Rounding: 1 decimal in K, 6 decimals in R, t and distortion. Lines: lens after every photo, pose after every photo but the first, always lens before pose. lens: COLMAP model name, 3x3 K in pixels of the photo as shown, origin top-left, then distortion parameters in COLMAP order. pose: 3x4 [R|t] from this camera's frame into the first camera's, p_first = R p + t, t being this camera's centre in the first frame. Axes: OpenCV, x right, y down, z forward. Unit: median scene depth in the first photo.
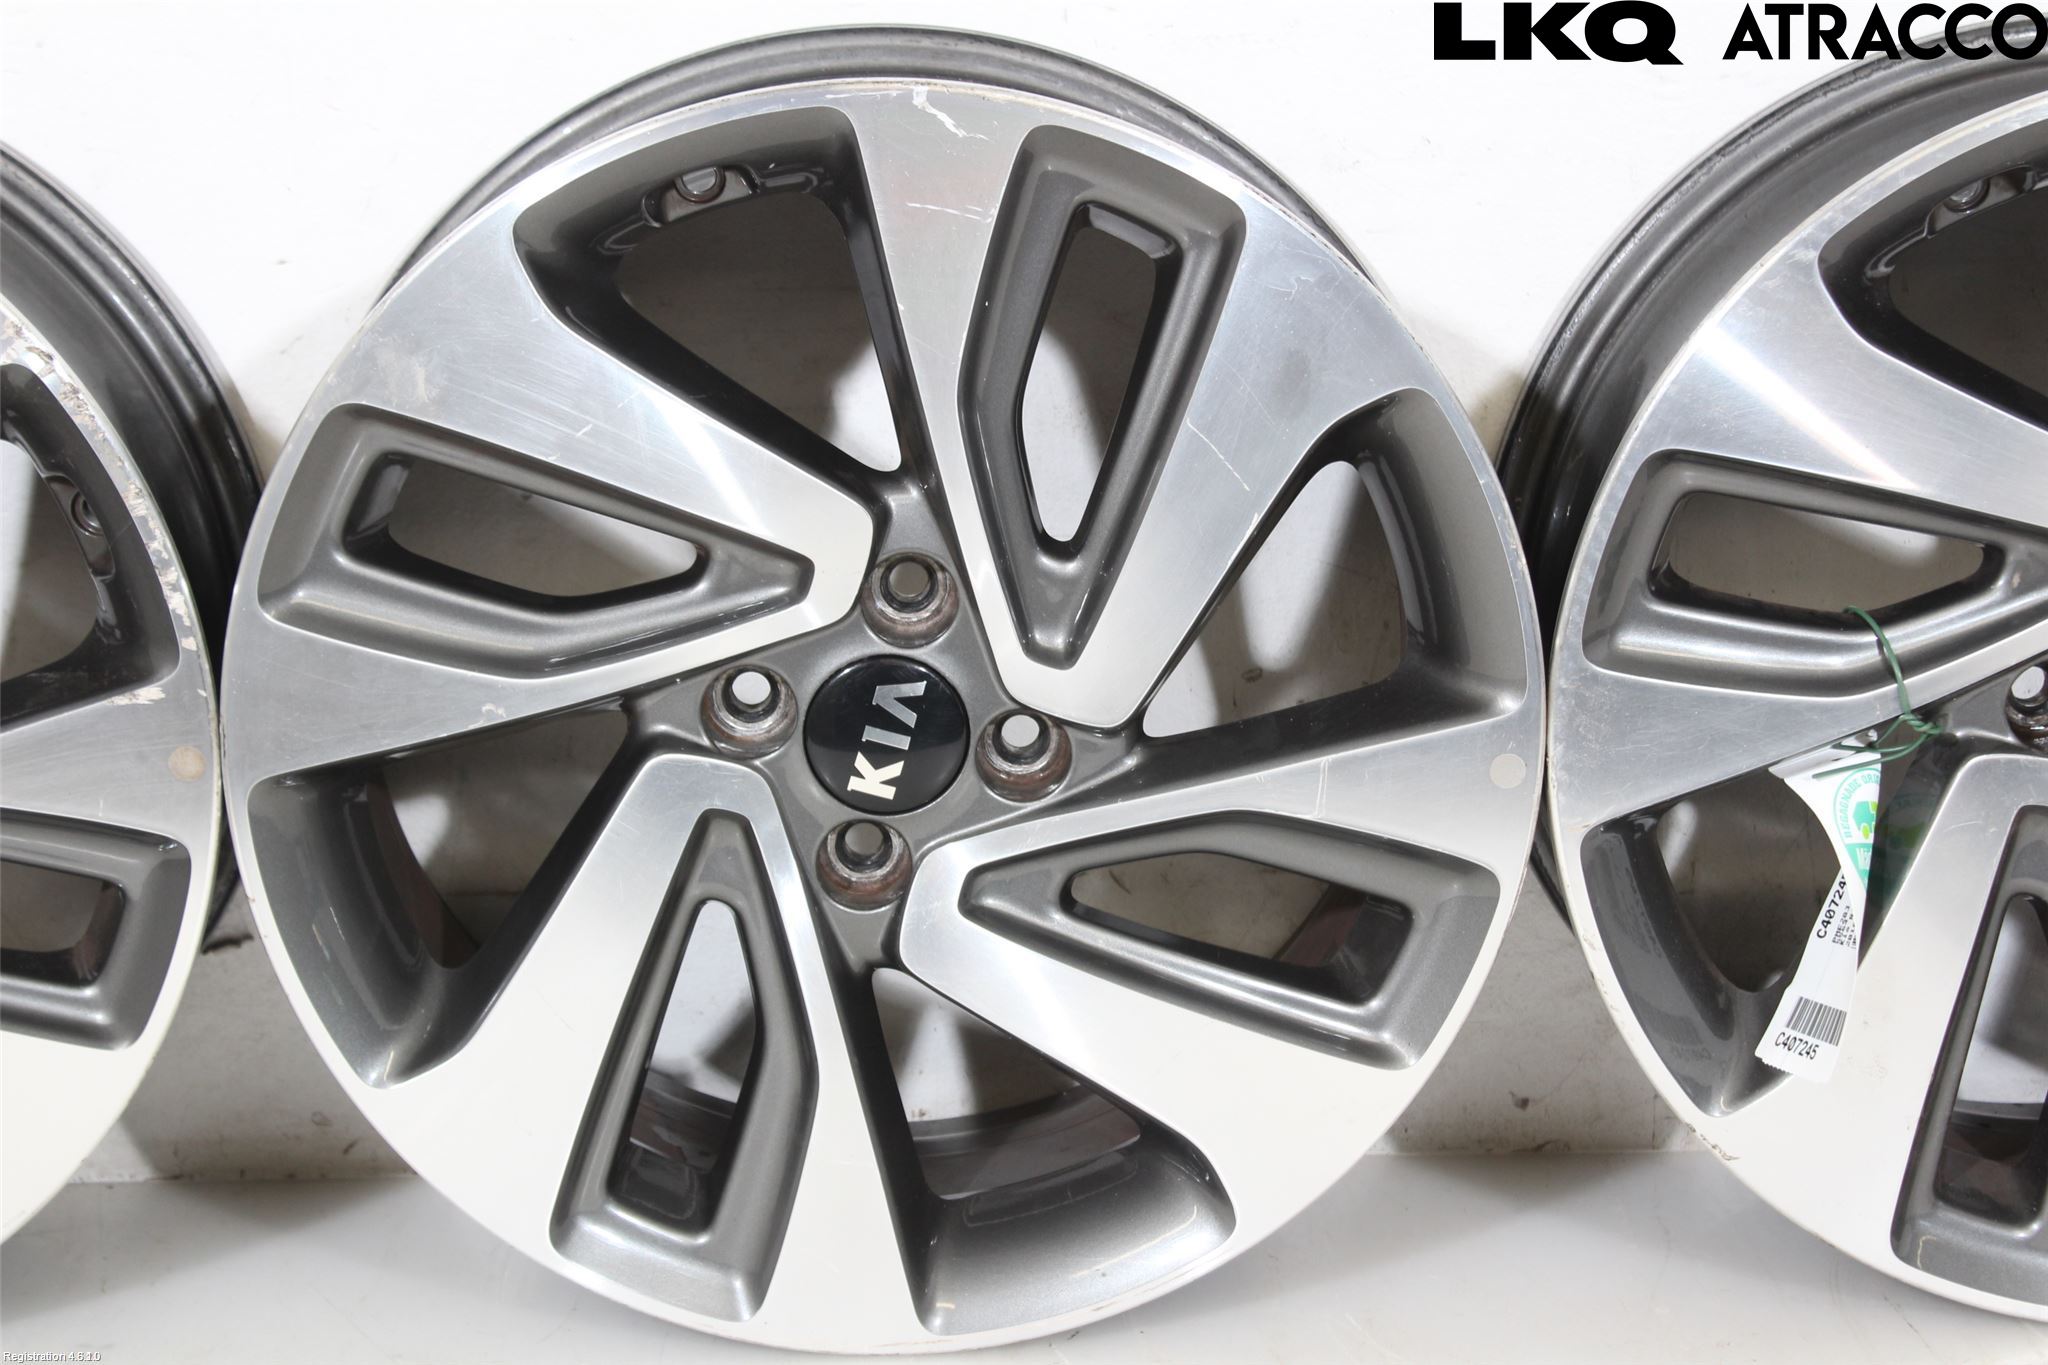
lens RADIAL K [[4075.3, 0, 1024.0], [0, 4075.3, 682.5], [0, 0, 1]] dist [0.009068, 0.117671]
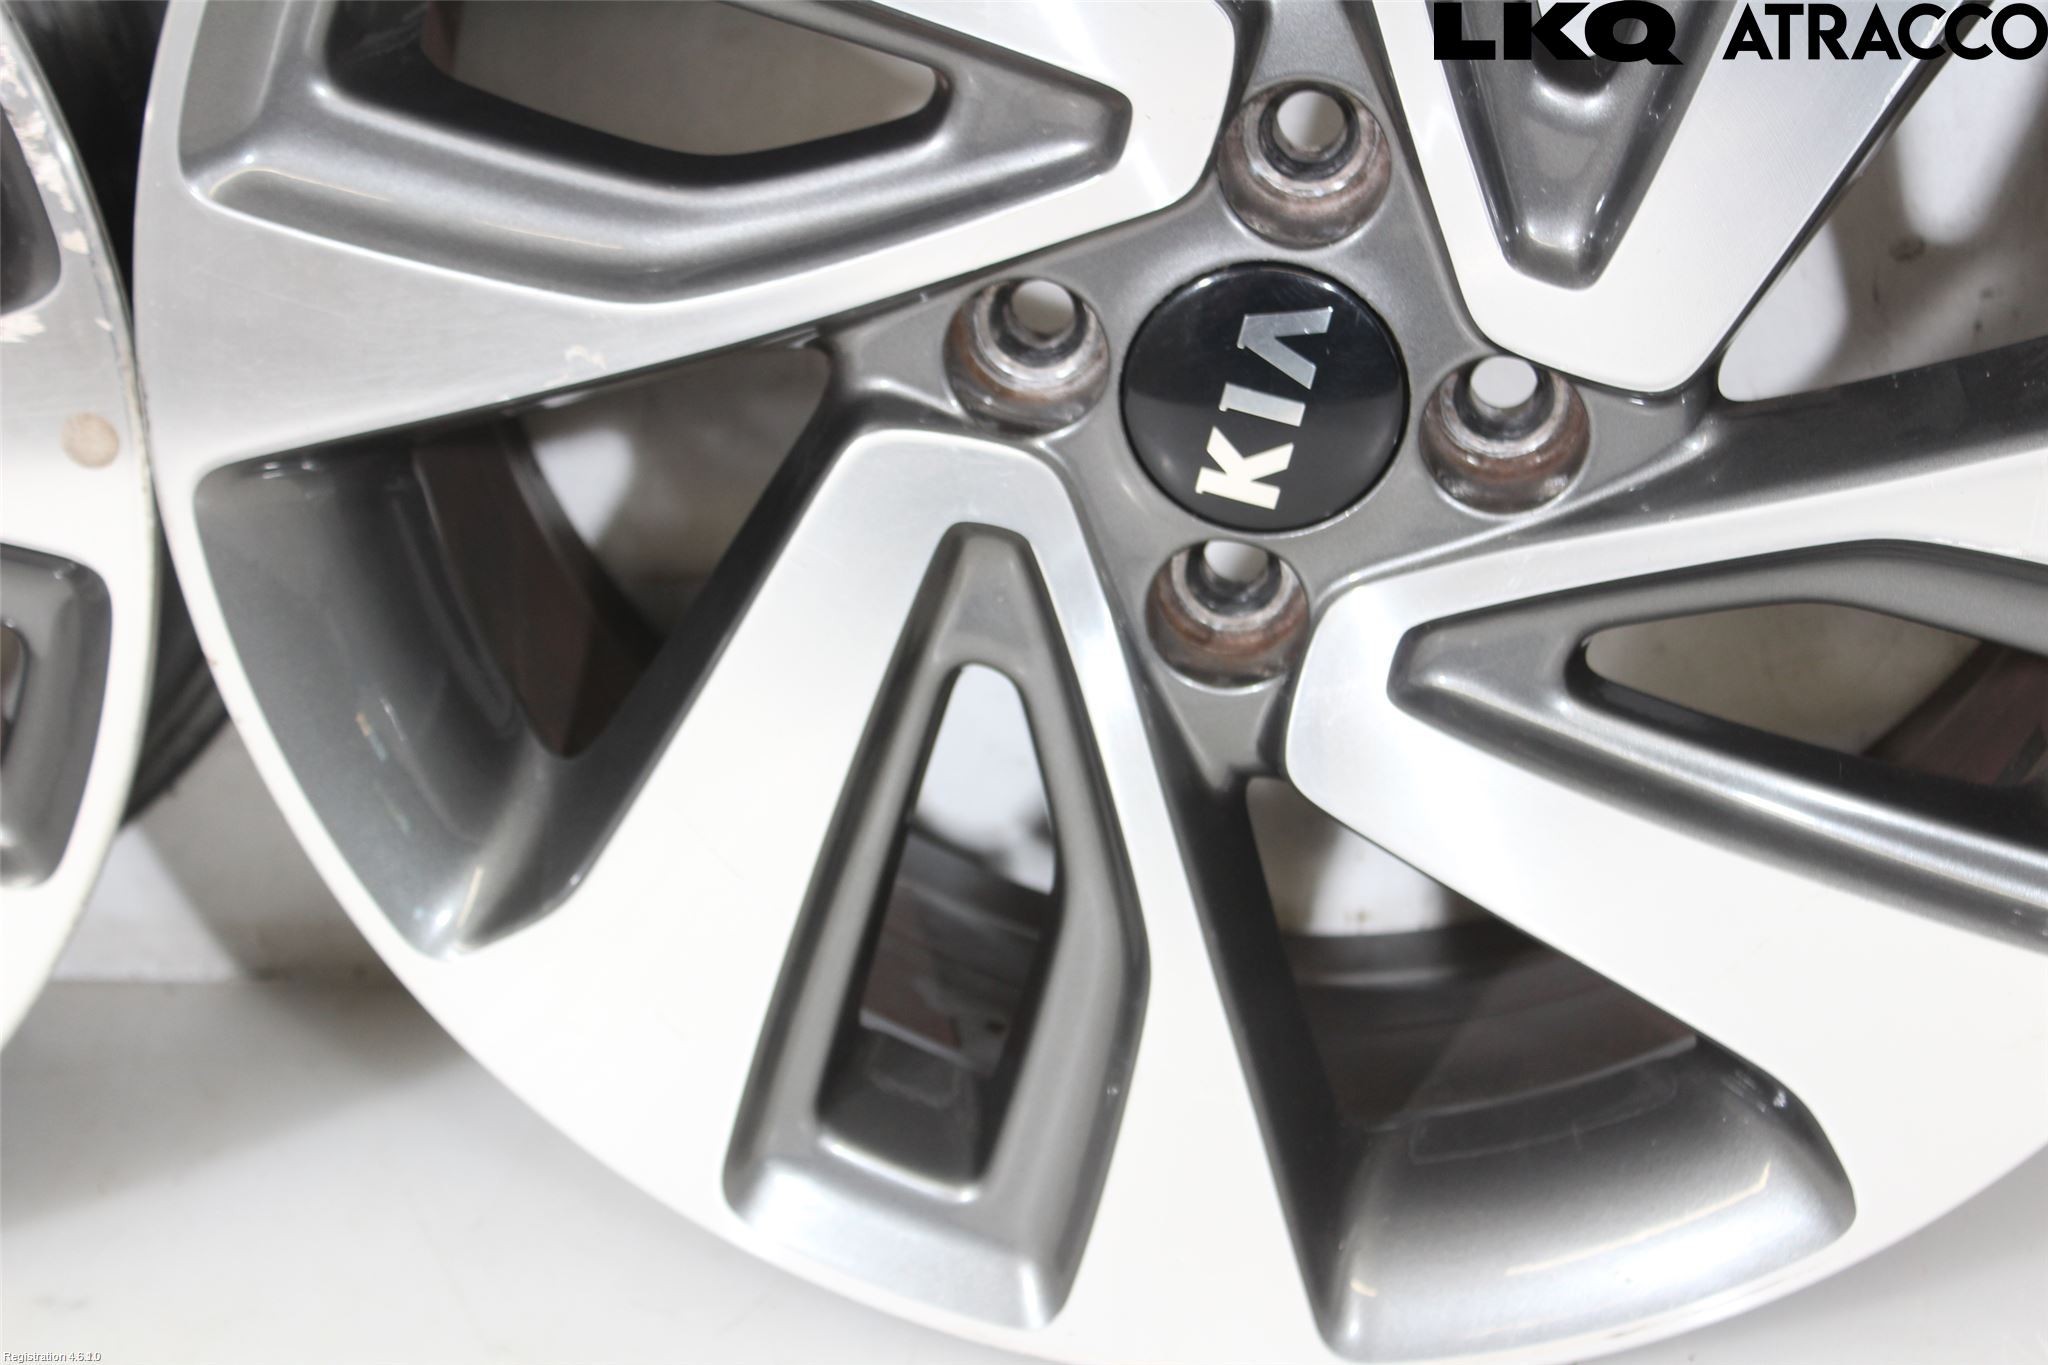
lens RADIAL K [[3871.4, 0, 994.8], [0, 3871.4, 677.7], [0, 0, 1]] dist [0.023057, -0.030588]
pose [[0.987383, 0.022726, -0.156713, 0.015417], [0.002249, 0.987535, 0.157381, -0.034408], [0.158336, -0.155747, 0.975024, 0.454810]]
